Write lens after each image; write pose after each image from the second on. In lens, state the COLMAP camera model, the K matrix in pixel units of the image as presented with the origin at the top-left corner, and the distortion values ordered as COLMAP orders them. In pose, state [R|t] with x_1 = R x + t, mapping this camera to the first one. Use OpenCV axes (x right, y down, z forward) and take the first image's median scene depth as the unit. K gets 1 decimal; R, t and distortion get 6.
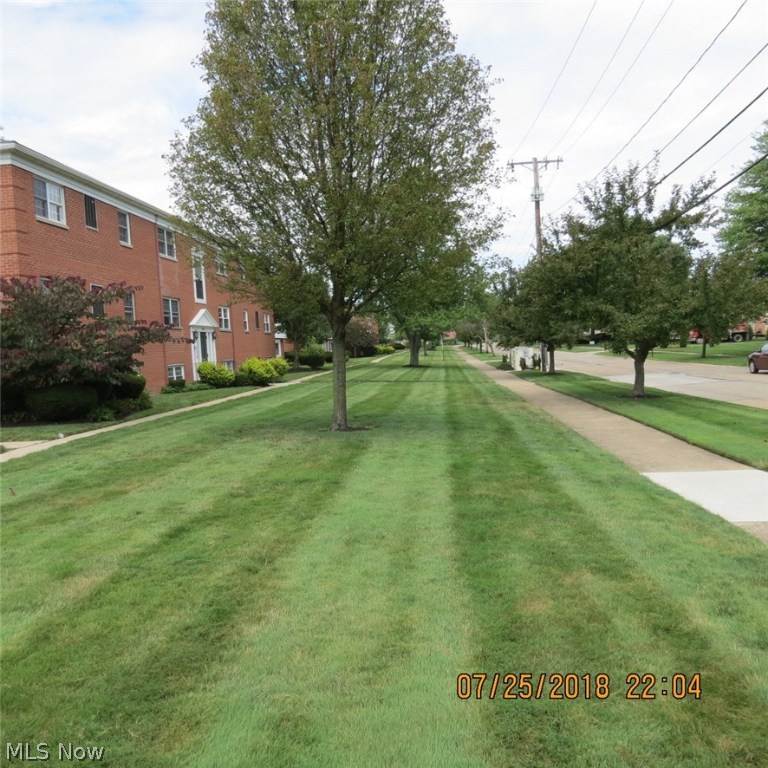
lens RADIAL K [[729.6, 0, 379.7], [0, 729.6, 385.2], [0, 0, 1]] dist [-0.019814, 0.014124]
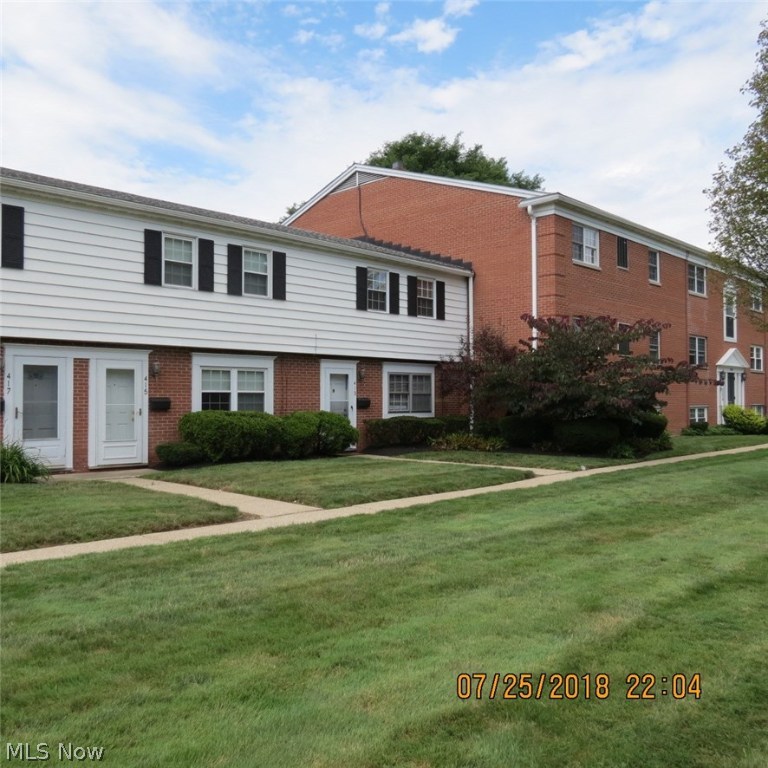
lens RADIAL K [[729.6, 0, 379.7], [0, 729.6, 385.2], [0, 0, 1]] dist [-0.019814, 0.014124]
pose [[0.779310, 0.046395, -0.624919, -0.018441], [-0.076884, 0.996800, -0.021875, -0.003716], [0.621904, 0.065094, 0.780383, -0.004353]]
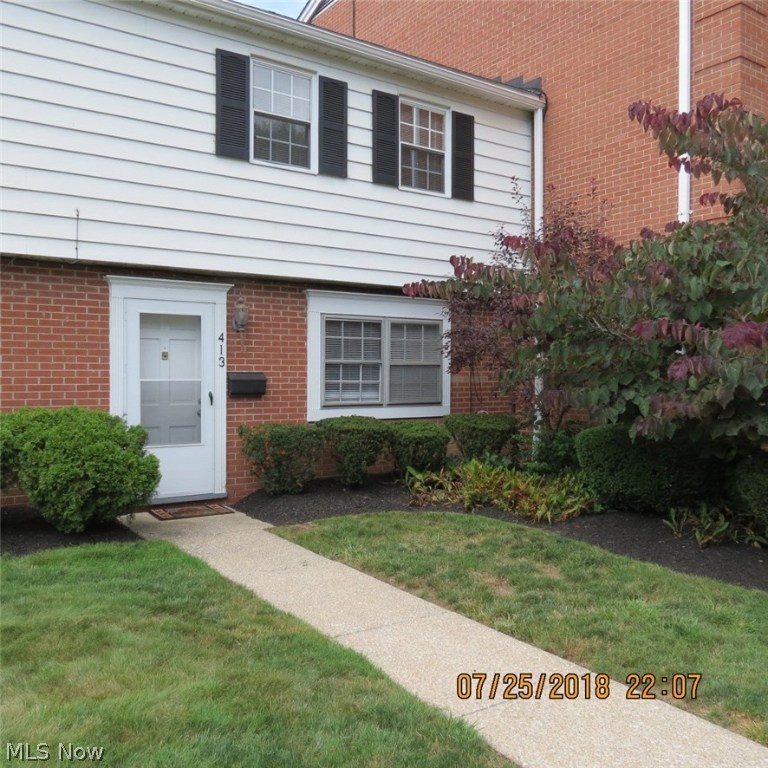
lens RADIAL K [[729.6, 0, 379.7], [0, 729.6, 385.2], [0, 0, 1]] dist [-0.019814, 0.014124]
pose [[0.643741, 0.077303, -0.761329, -0.369761], [-0.082290, 0.996109, 0.031561, -0.023756], [0.760806, 0.042333, 0.647597, 0.710511]]
